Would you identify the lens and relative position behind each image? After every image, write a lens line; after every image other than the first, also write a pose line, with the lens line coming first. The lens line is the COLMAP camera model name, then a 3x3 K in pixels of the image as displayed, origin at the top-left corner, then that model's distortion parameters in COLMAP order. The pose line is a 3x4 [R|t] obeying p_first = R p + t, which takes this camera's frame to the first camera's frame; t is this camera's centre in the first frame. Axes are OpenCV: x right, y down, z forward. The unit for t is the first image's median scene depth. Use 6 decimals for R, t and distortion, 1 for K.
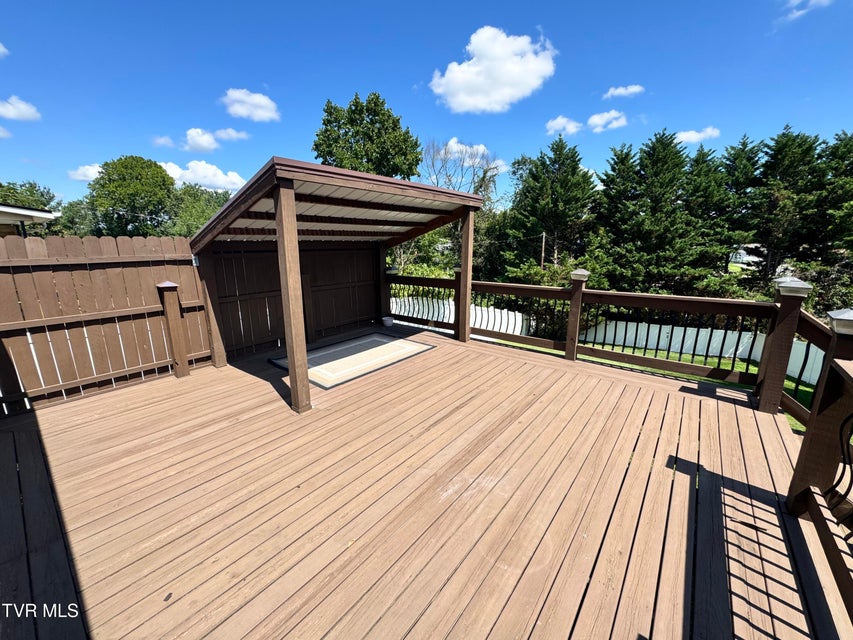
lens RADIAL K [[341.5, 0, 426.2], [0, 341.5, 319.3], [0, 0, 1]] dist [-0.002312, 0.000563]
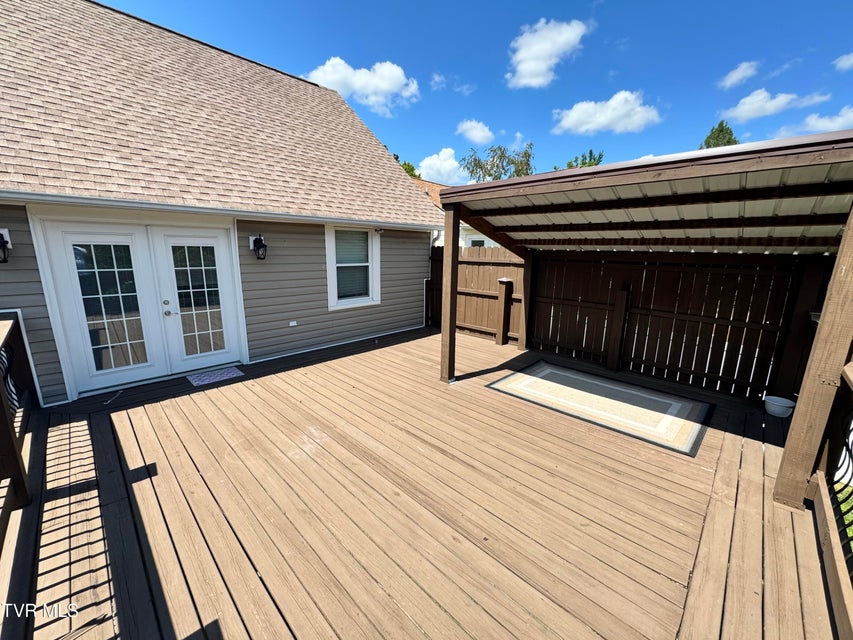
lens RADIAL K [[341.5, 0, 425.6], [0, 341.5, 319.9], [0, 0, 1]] dist [-0.002312, 0.000563]
pose [[-0.099478, 0.207061, -0.973257, 1.044951], [-0.232124, 0.946293, 0.225050, -0.272954], [0.967586, 0.248304, -0.046072, 1.143839]]
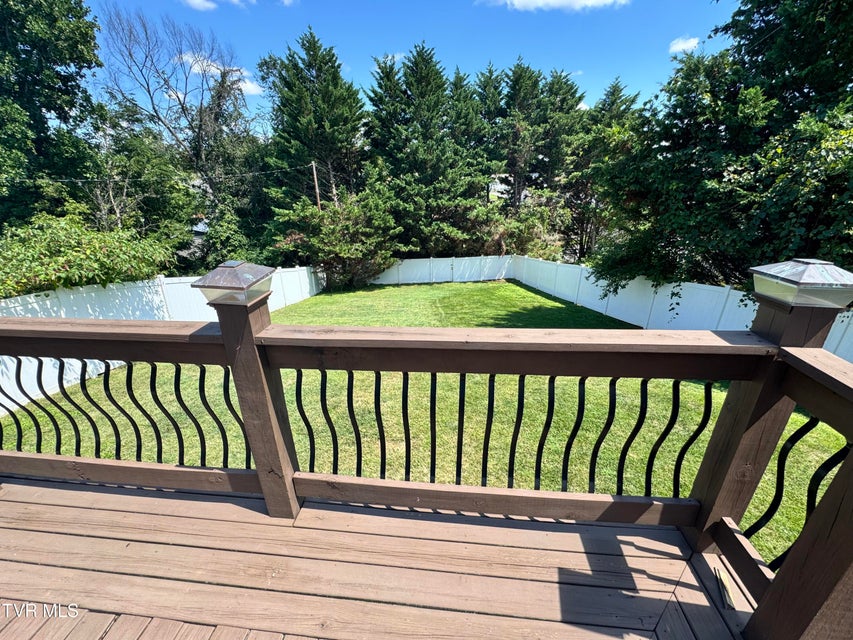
lens RADIAL K [[341.5, 0, 425.7], [0, 341.5, 318.3], [0, 0, 1]] dist [-0.002312, 0.000563]
pose [[0.841745, -0.220180, 0.492936, 0.090039], [0.131548, 0.969184, 0.208272, -0.029285], [-0.523604, -0.110467, 0.844770, 0.141201]]
